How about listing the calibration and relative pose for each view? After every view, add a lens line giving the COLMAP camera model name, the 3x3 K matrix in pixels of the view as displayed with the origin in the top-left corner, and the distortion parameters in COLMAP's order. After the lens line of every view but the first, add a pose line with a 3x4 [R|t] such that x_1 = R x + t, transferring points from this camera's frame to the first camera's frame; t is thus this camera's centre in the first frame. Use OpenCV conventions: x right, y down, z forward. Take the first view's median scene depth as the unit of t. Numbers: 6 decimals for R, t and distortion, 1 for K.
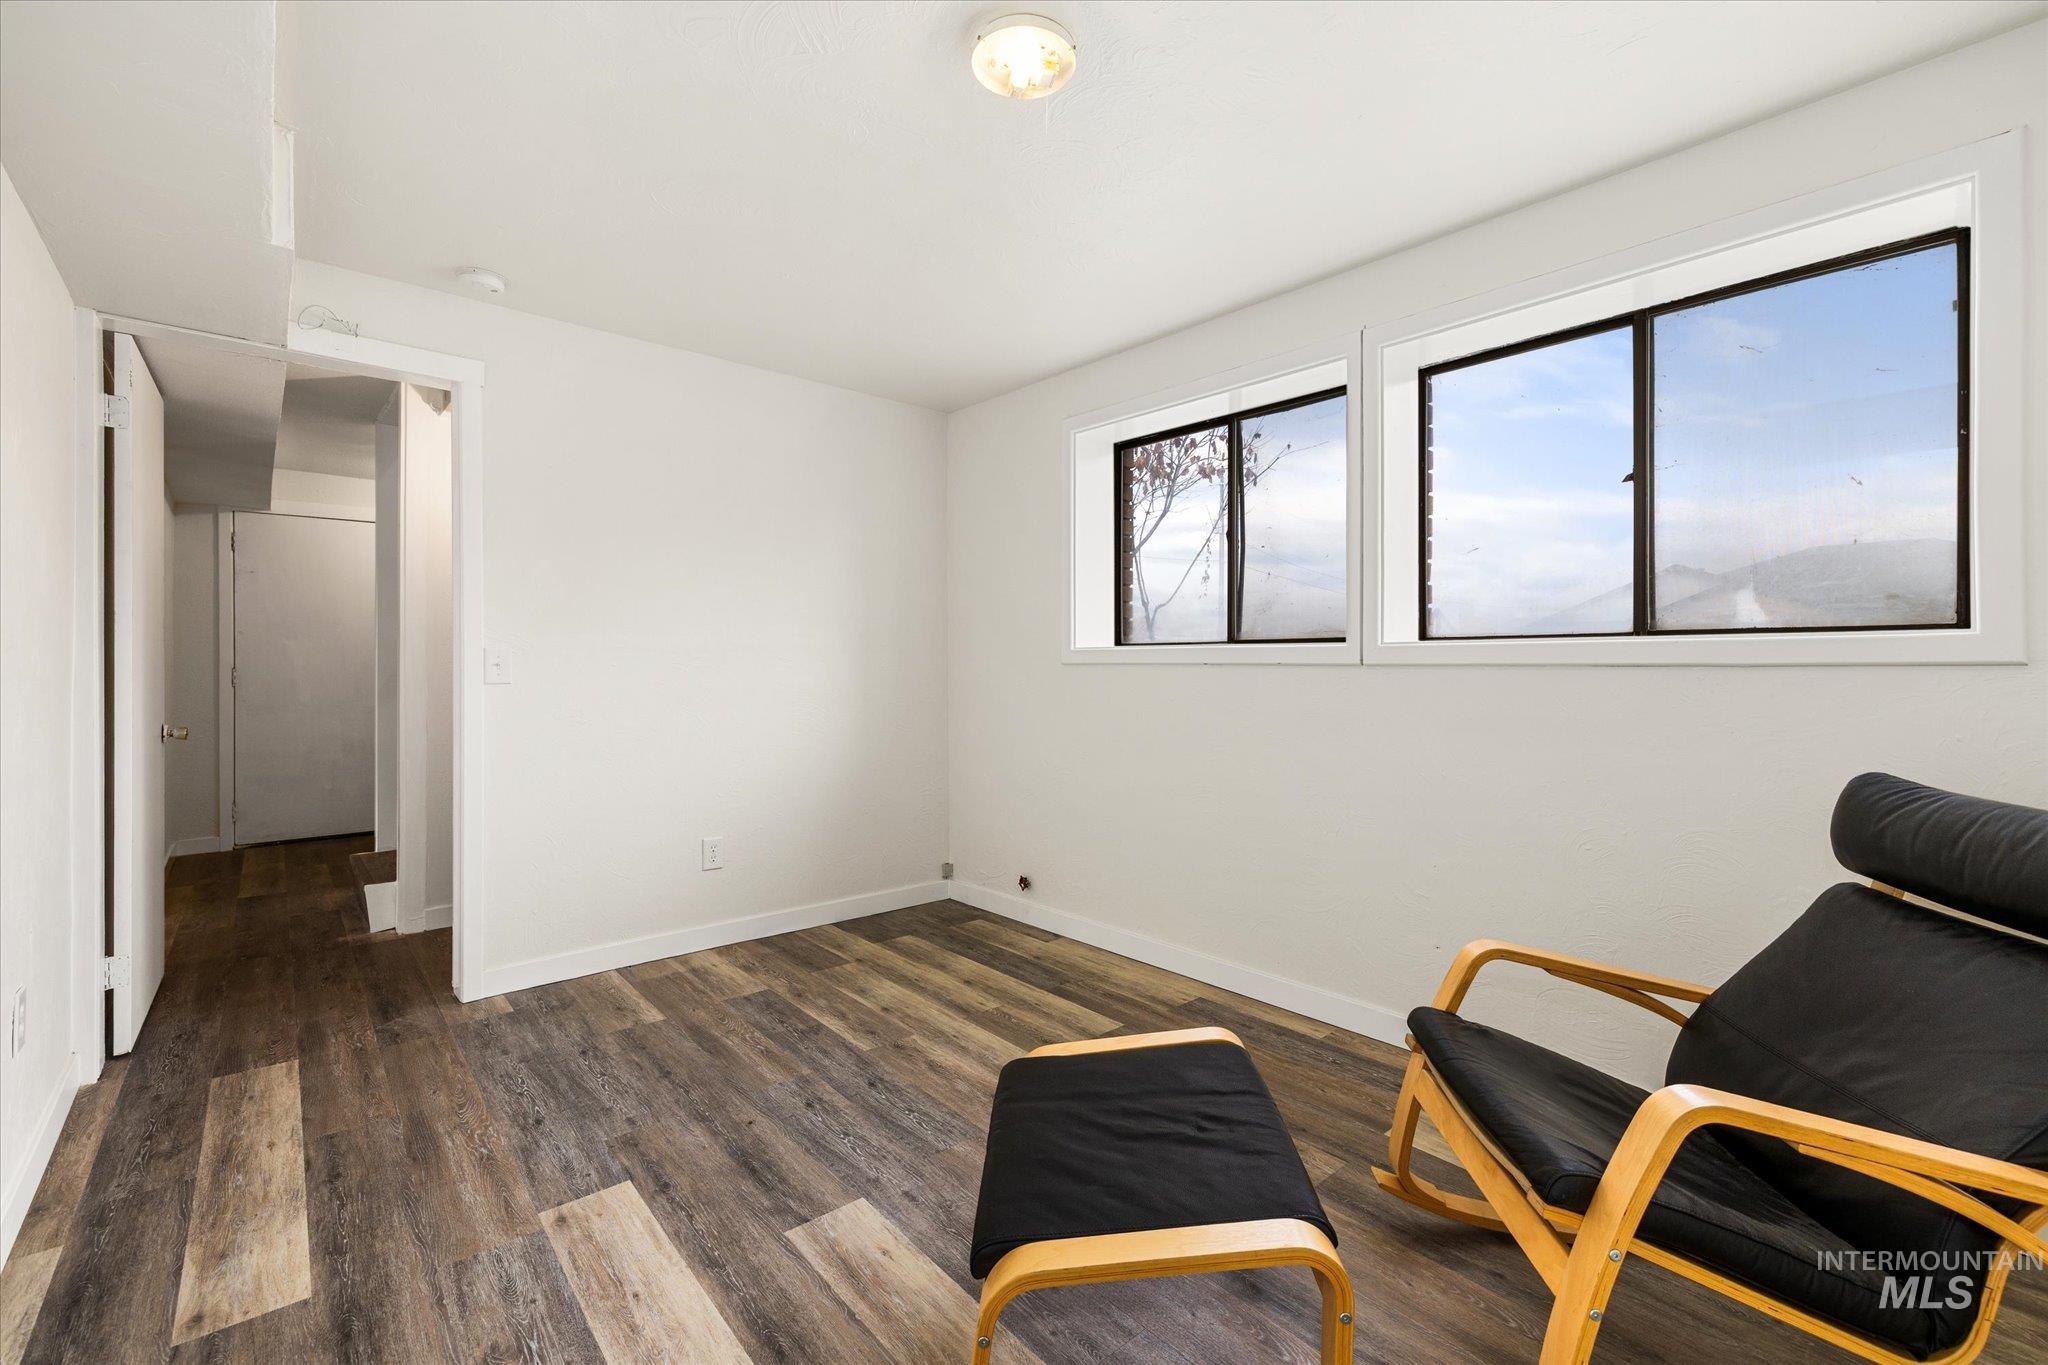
lens RADIAL K [[865.5, 0, 1025.6], [0, 865.5, 672.1], [0, 0, 1]] dist [0.000607, 0.000338]
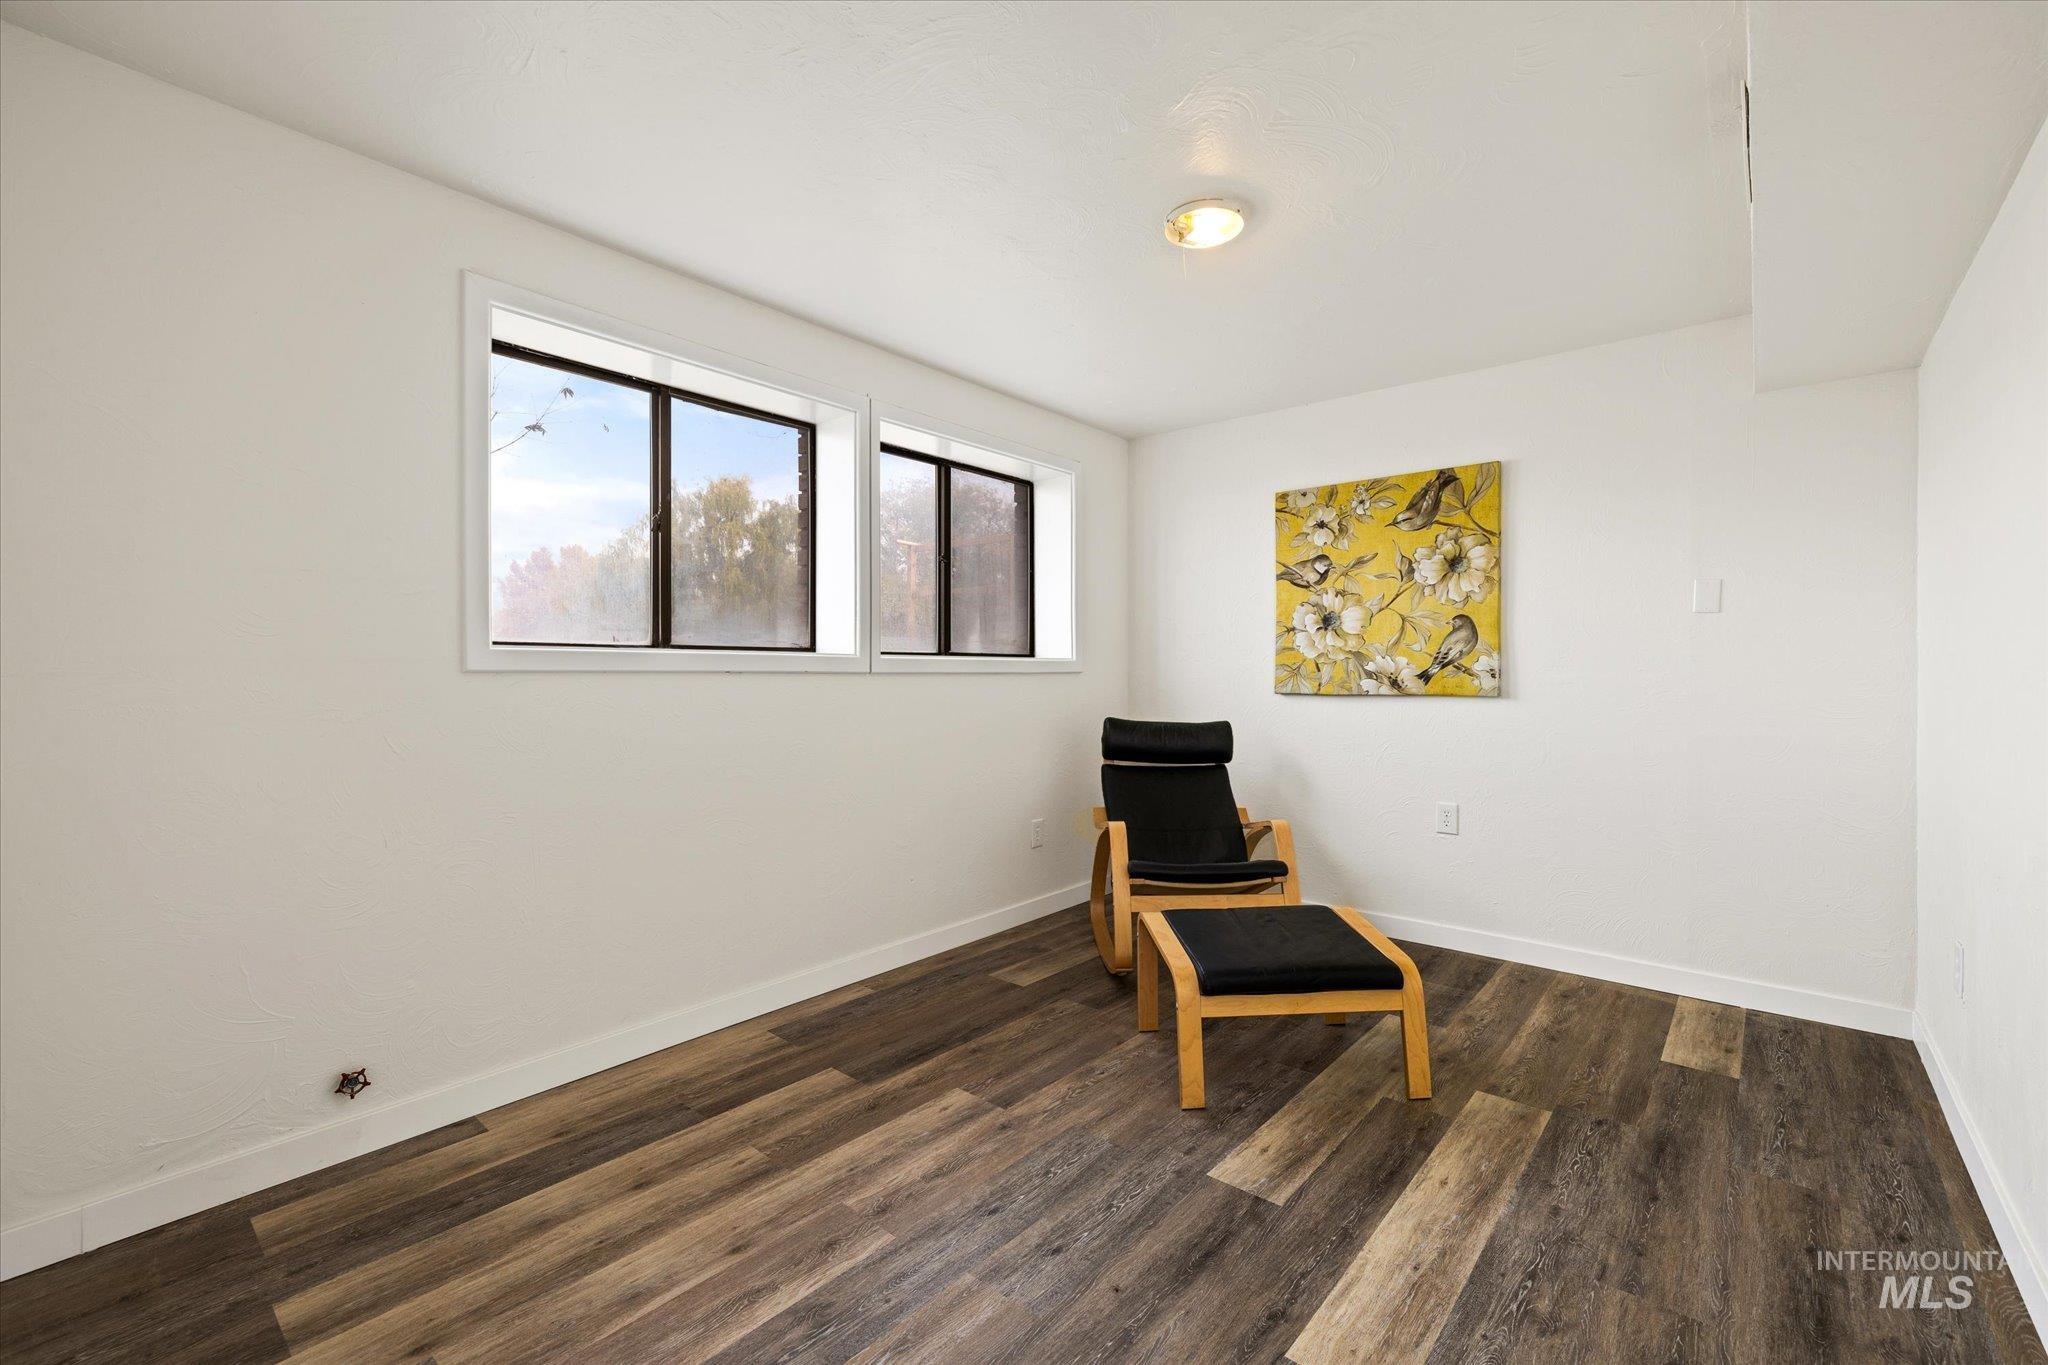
lens RADIAL K [[865.5, 0, 1025.6], [0, 865.5, 672.1], [0, 0, 1]] dist [0.000607, 0.000338]
pose [[-0.143310, -0.001214, 0.989677, -0.908760], [0.006659, 0.999975, 0.002191, -0.011087], [-0.989655, 0.006904, -0.143299, 1.028643]]
